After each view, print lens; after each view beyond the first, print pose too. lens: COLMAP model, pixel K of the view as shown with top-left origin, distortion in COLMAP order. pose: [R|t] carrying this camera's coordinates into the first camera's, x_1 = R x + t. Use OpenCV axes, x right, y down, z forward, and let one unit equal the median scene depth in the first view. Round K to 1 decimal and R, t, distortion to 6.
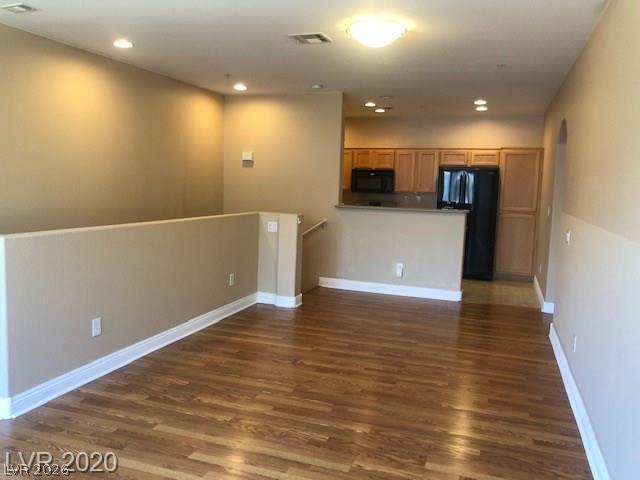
lens RADIAL K [[530.9, 0, 319.7], [0, 530.9, 240.3], [0, 0, 1]] dist [-0.009787, -0.005555]
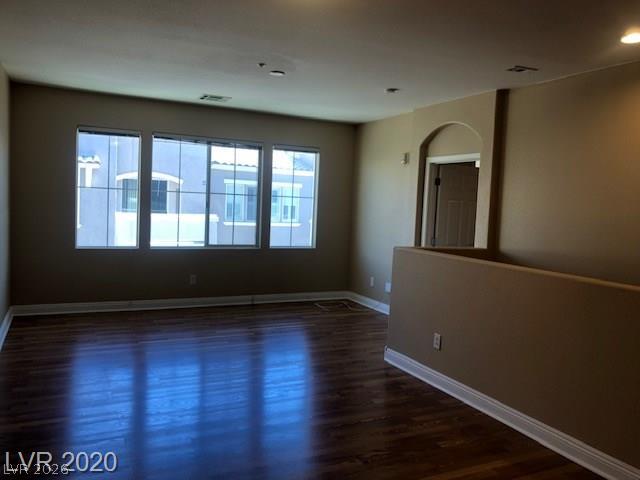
lens RADIAL K [[530.9, 0, 320.1], [0, 530.9, 240.0], [0, 0, 1]] dist [-0.009787, -0.005555]
pose [[-0.697785, 0.001330, -0.716306, 0.531403], [-0.140848, 0.980221, 0.139027, -0.161060], [0.702323, 0.197902, -0.683796, 1.452207]]
